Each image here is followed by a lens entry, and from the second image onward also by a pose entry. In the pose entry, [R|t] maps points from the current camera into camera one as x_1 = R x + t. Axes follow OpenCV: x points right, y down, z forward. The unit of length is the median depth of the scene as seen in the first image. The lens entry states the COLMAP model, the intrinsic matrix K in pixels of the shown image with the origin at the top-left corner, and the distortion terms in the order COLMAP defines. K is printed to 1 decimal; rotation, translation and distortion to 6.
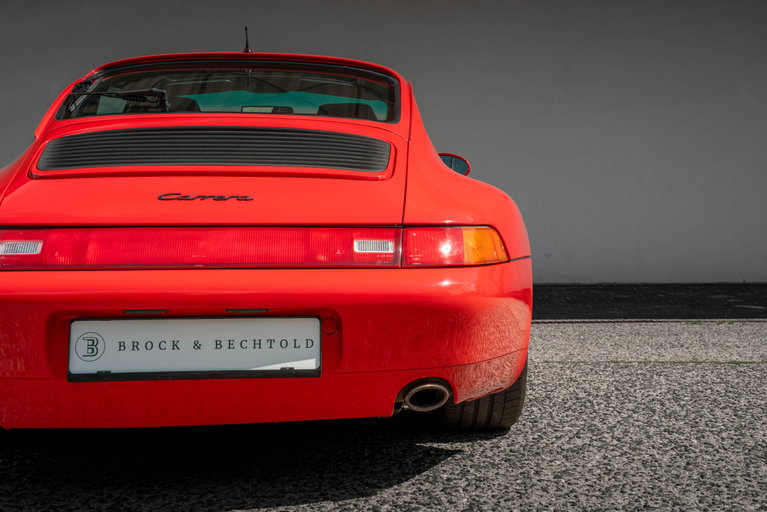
lens RADIAL K [[1008.0, 0, 402.1], [0, 1008.0, 256.2], [0, 0, 1]] dist [0.148585, 0.014836]
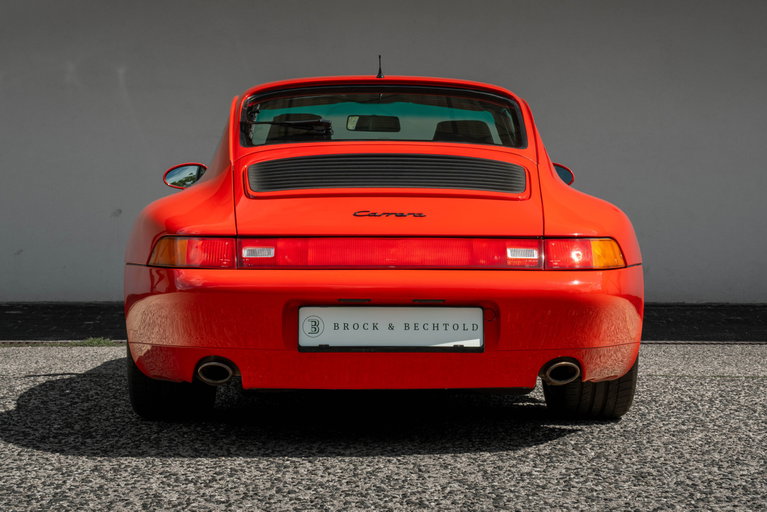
lens RADIAL K [[1329.2, 0, 387.2], [0, 1329.2, 247.3], [0, 0, 1]] dist [0.180050, -0.050356]
pose [[0.998995, 0.008107, -0.044089, -0.124329], [-0.008875, 0.999812, -0.017247, 0.013213], [0.043941, 0.017621, 0.998879, -0.695678]]
